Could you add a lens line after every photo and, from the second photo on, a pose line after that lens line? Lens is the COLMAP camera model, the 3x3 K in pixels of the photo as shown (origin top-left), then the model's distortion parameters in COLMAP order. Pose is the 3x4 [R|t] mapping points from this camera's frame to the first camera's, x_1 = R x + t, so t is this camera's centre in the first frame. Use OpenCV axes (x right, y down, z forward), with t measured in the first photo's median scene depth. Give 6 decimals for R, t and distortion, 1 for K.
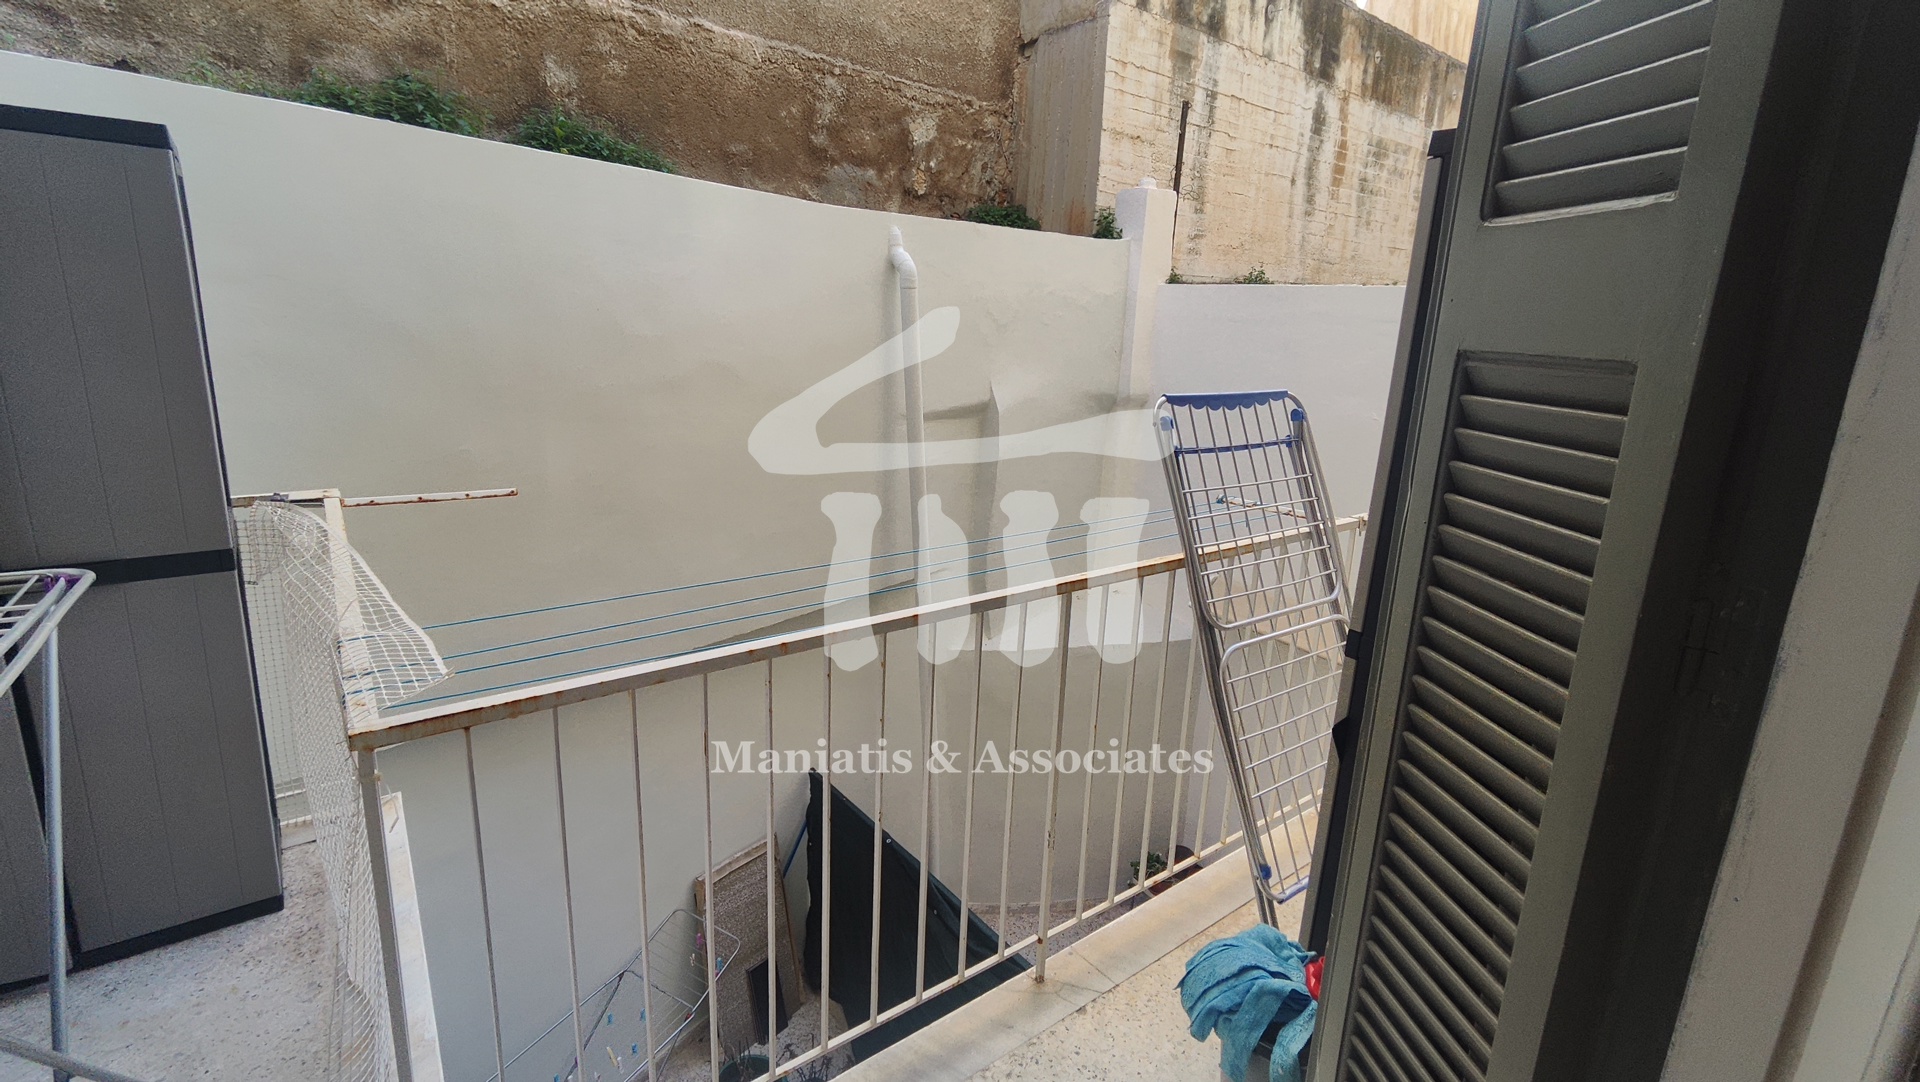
lens RADIAL K [[892.8, 0, 967.5], [0, 892.8, 551.6], [0, 0, 1]] dist [-0.000310, 0.000196]
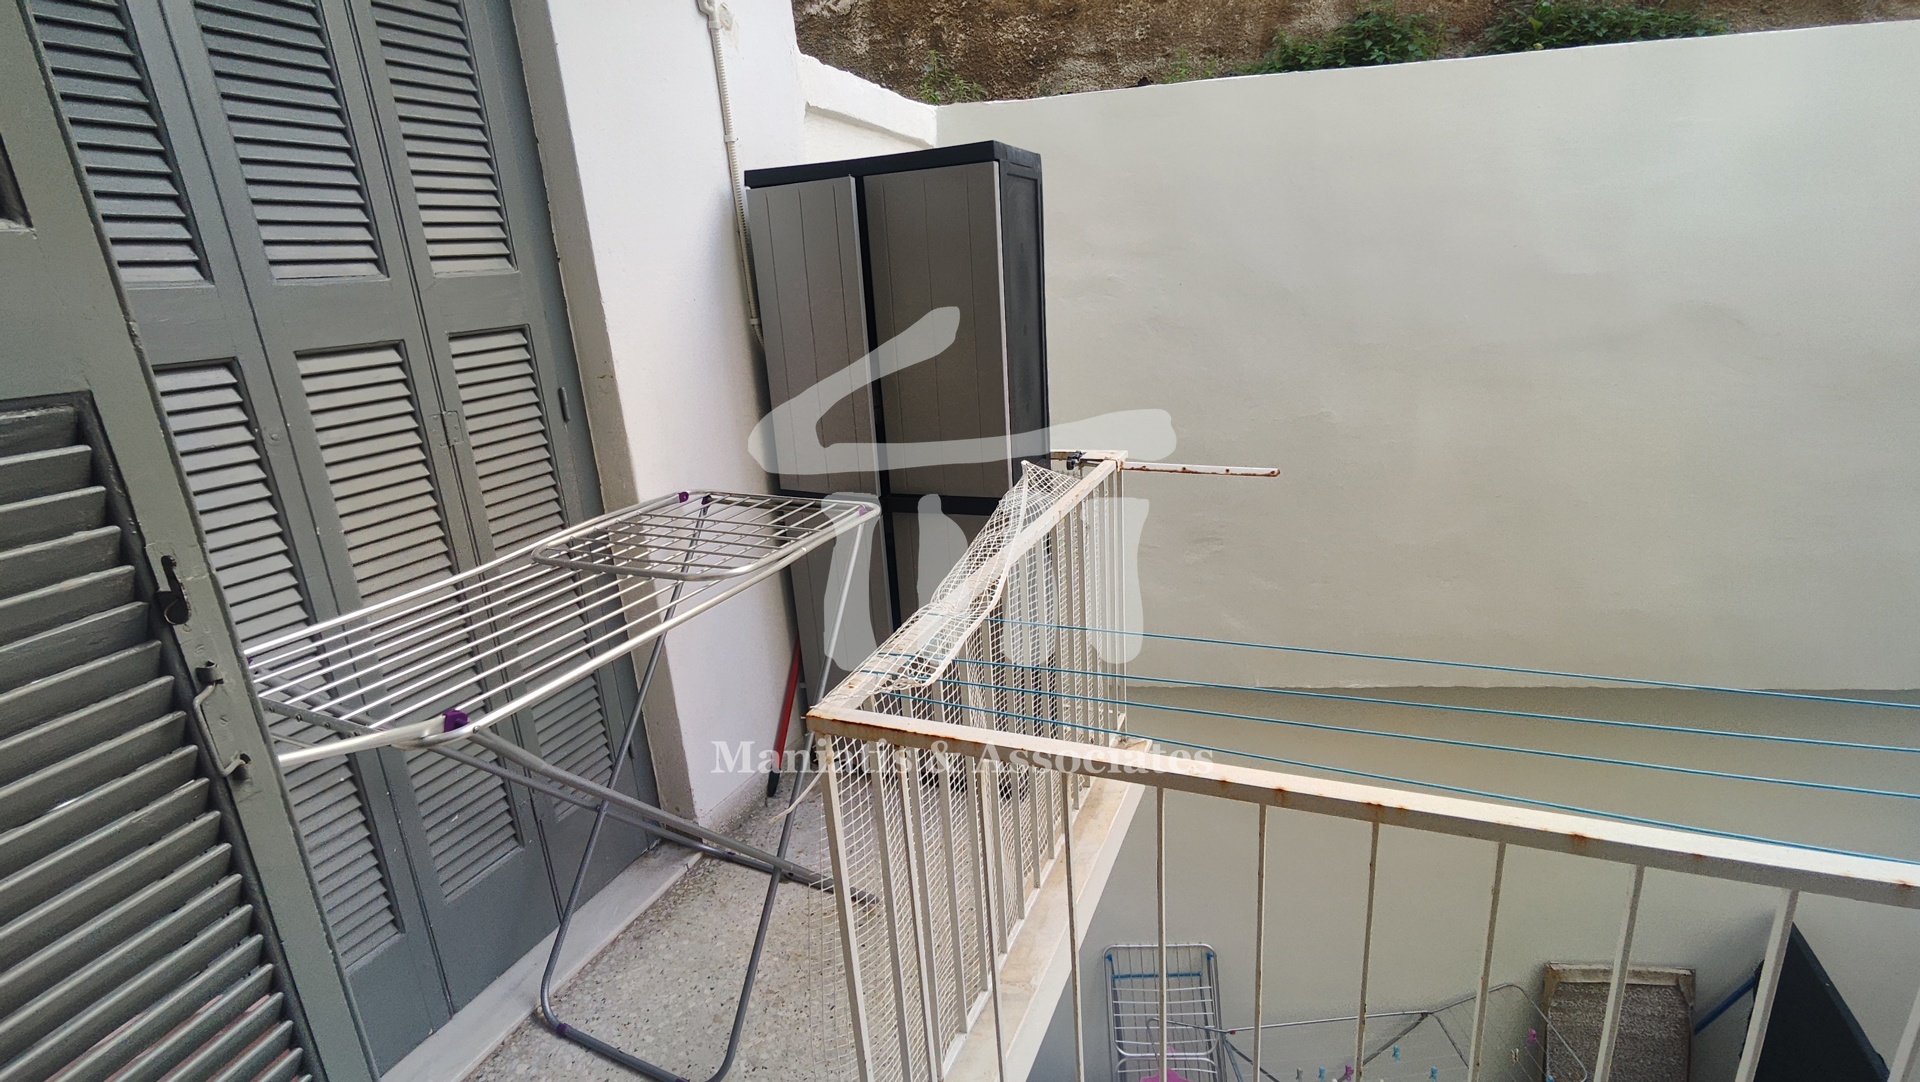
lens RADIAL K [[879.5, 0, 956.3], [0, 879.5, 531.7], [0, 0, 1]] dist [-0.000560, -0.000060]
pose [[0.456405, 0.184153, -0.870507, 0.093339], [-0.140587, 0.980984, 0.133814, -0.059890], [0.878595, 0.061309, 0.473615, 0.221977]]
